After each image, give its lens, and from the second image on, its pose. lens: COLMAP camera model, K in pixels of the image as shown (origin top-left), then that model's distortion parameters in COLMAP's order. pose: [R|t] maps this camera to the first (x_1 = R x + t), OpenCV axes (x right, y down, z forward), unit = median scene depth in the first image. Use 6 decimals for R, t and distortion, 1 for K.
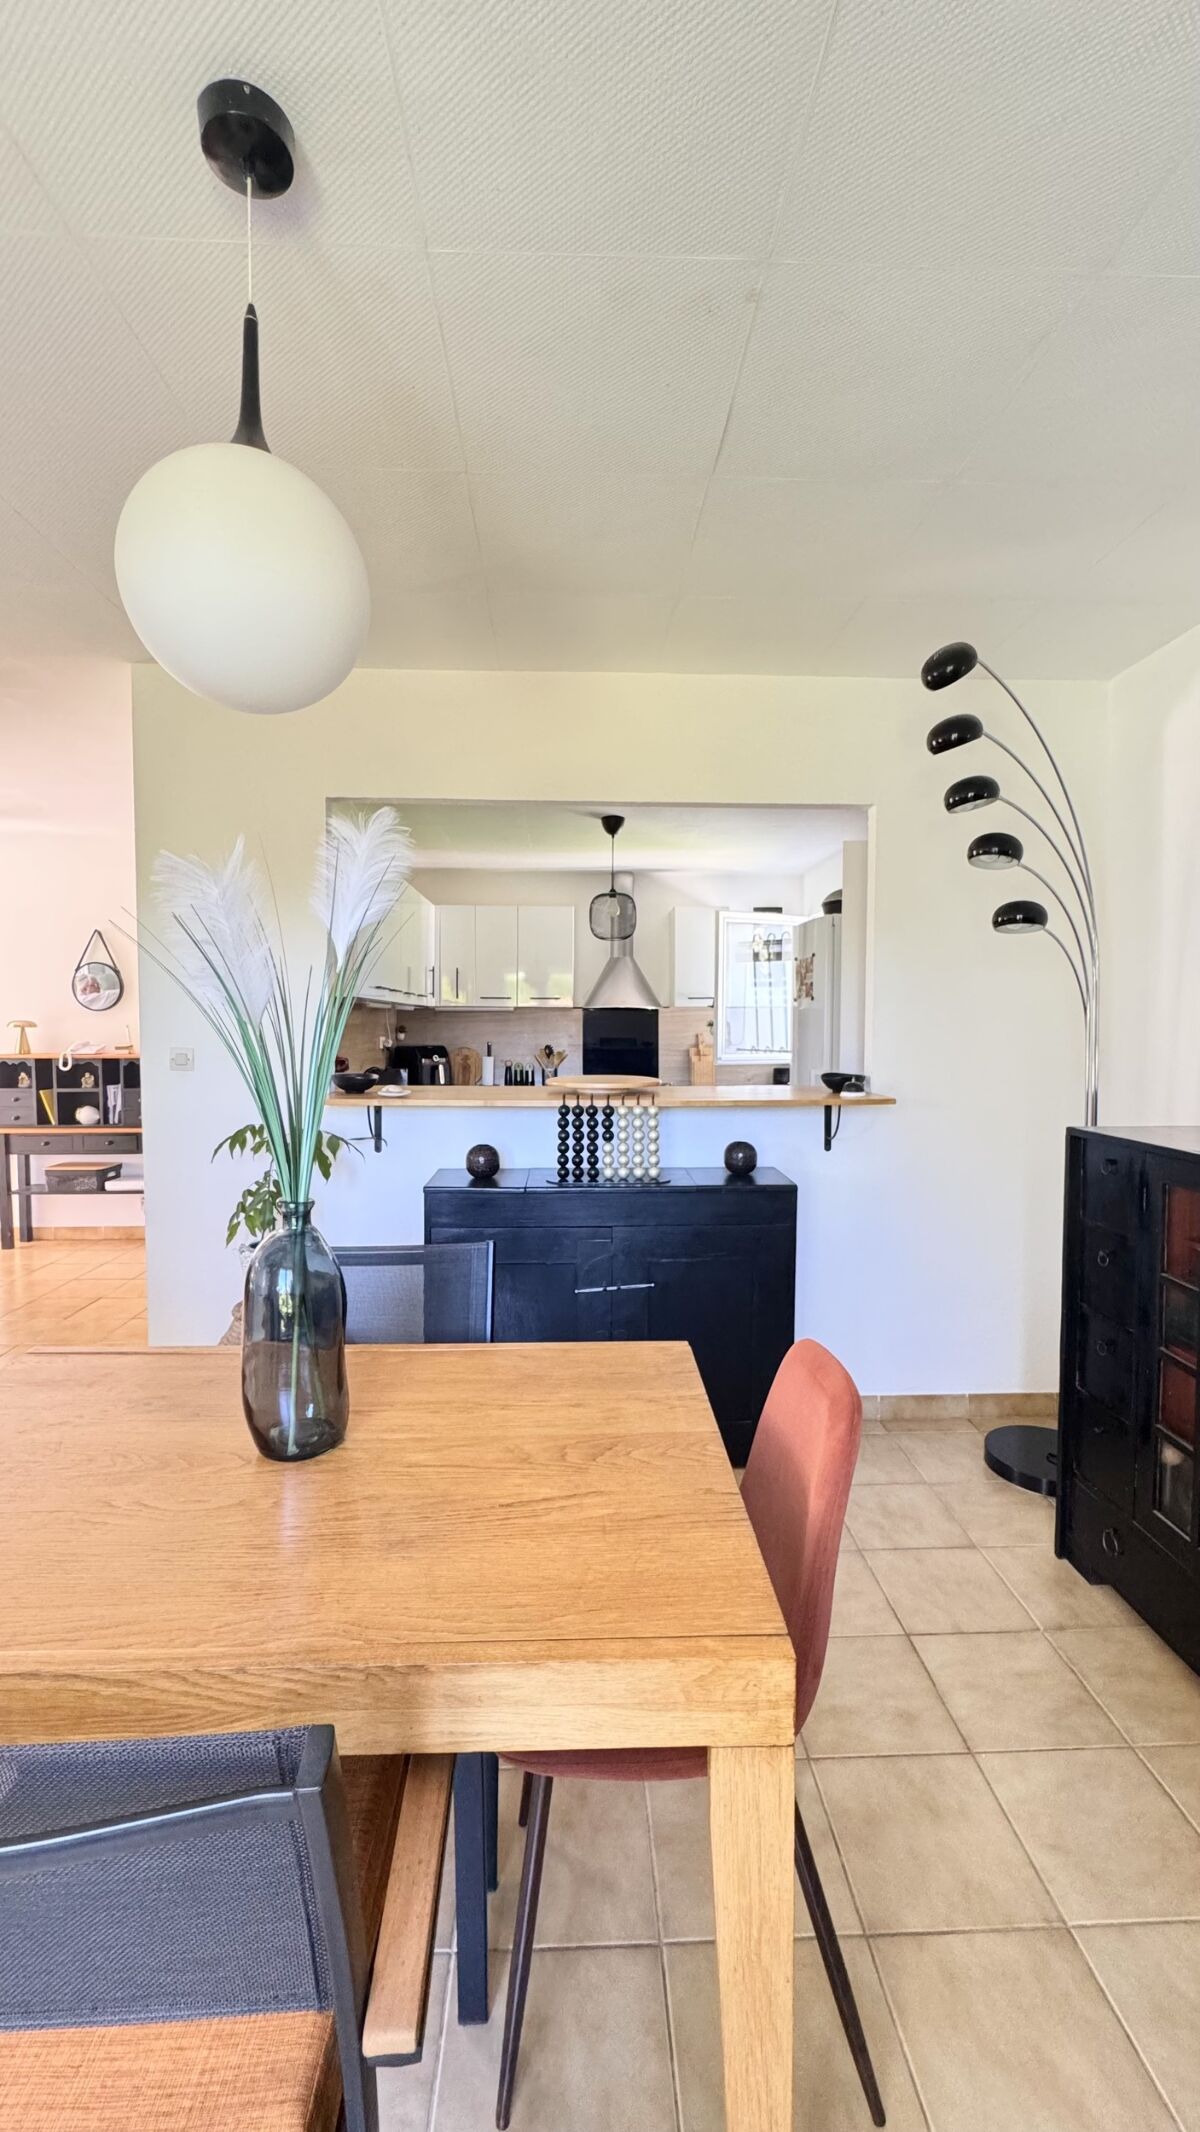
lens RADIAL K [[852.2, 0, 600.0], [0, 852.2, 1066.0], [0, 0, 1]] dist [-0.000183, 0.000015]
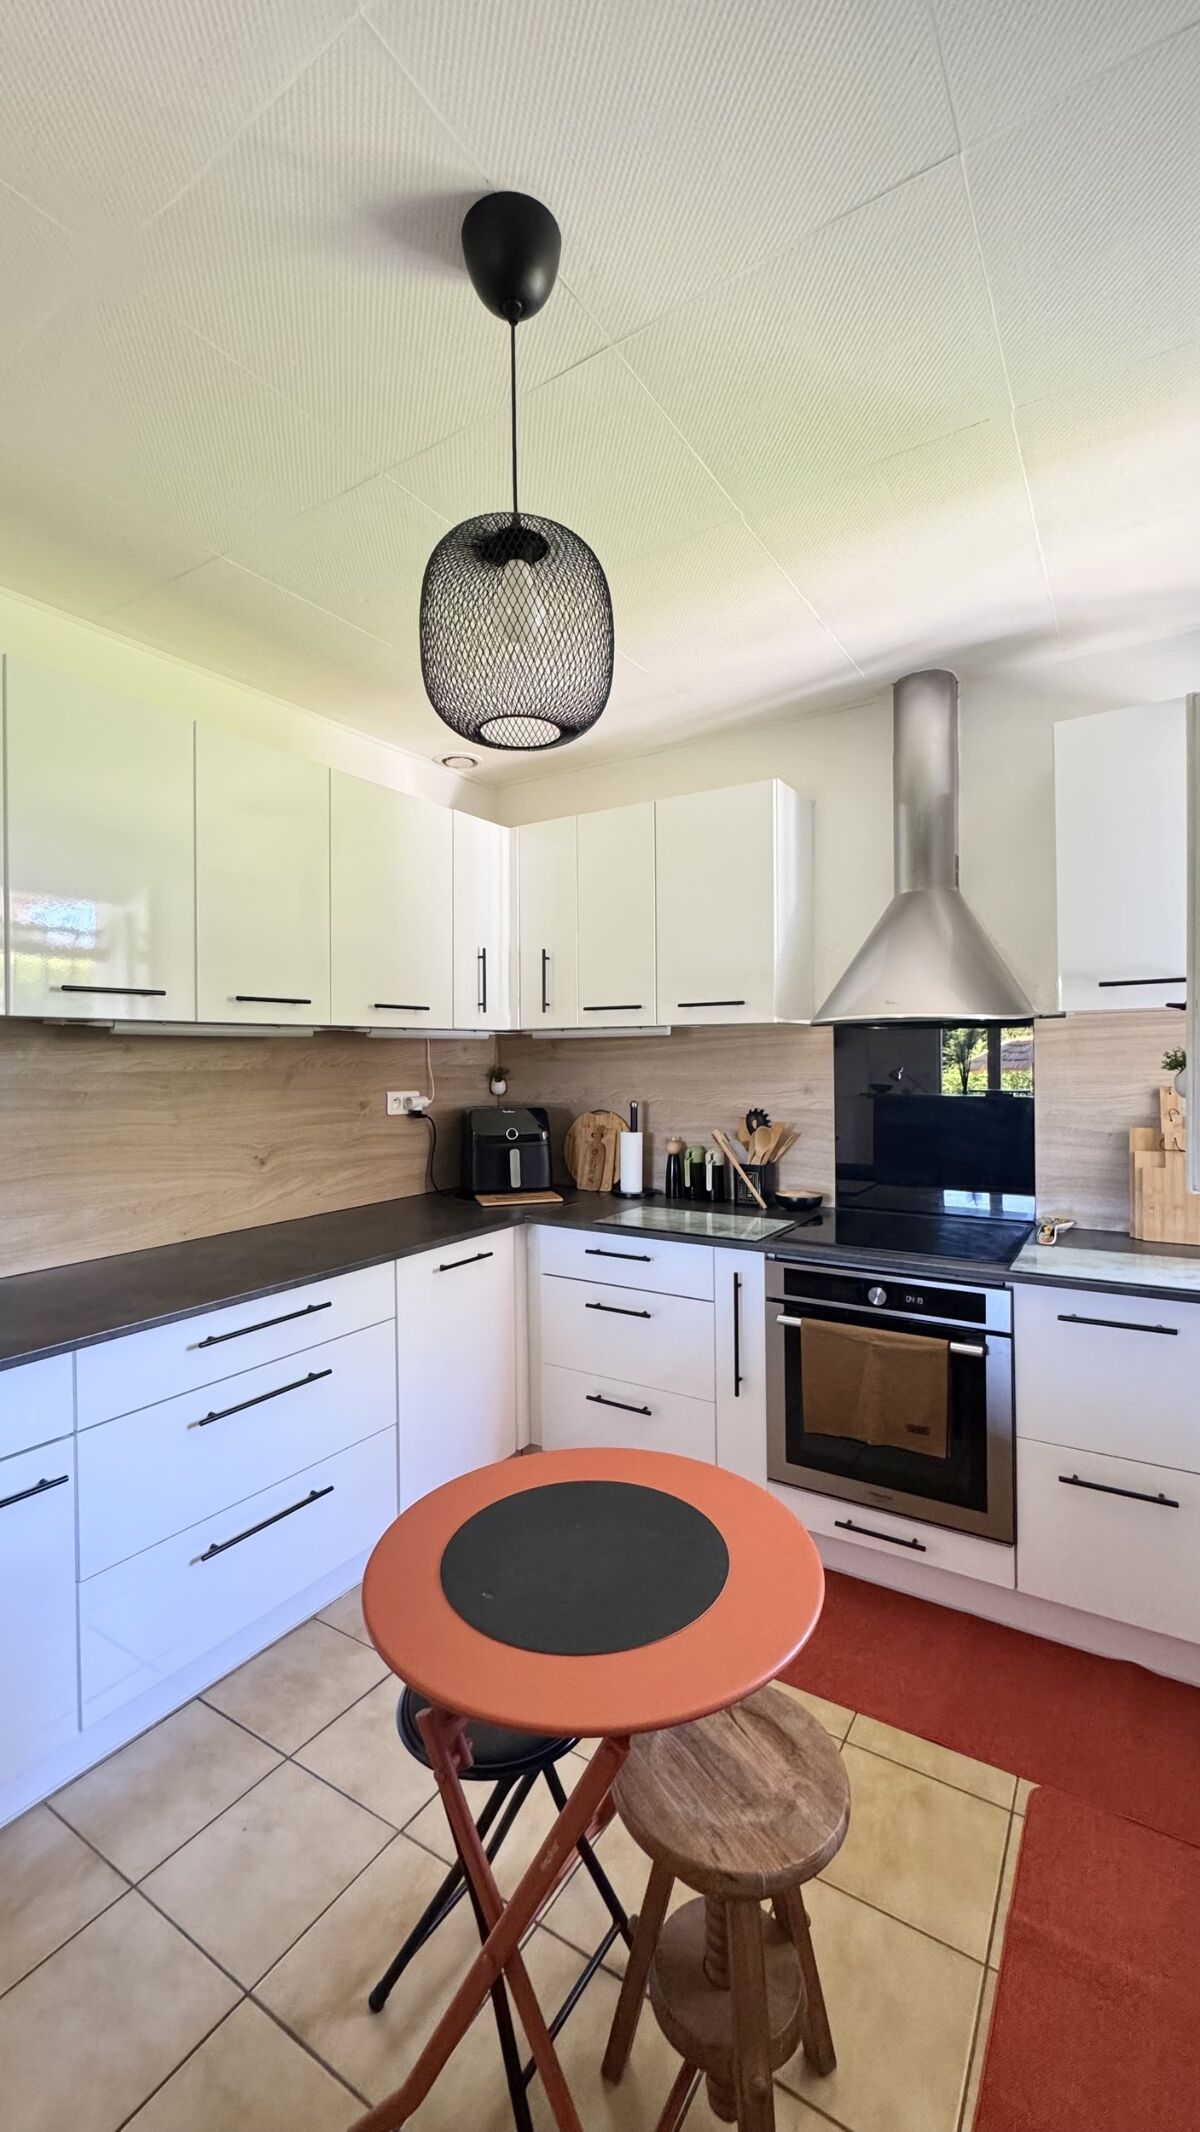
lens RADIAL K [[852.2, 0, 600.0], [0, 852.2, 1066.0], [0, 0, 1]] dist [-0.000183, 0.000015]
pose [[0.831105, -0.003241, -0.556105, 0.125710], [-0.013625, 0.999564, -0.026187, -0.036677], [0.555948, 0.029341, 0.830699, 0.613075]]
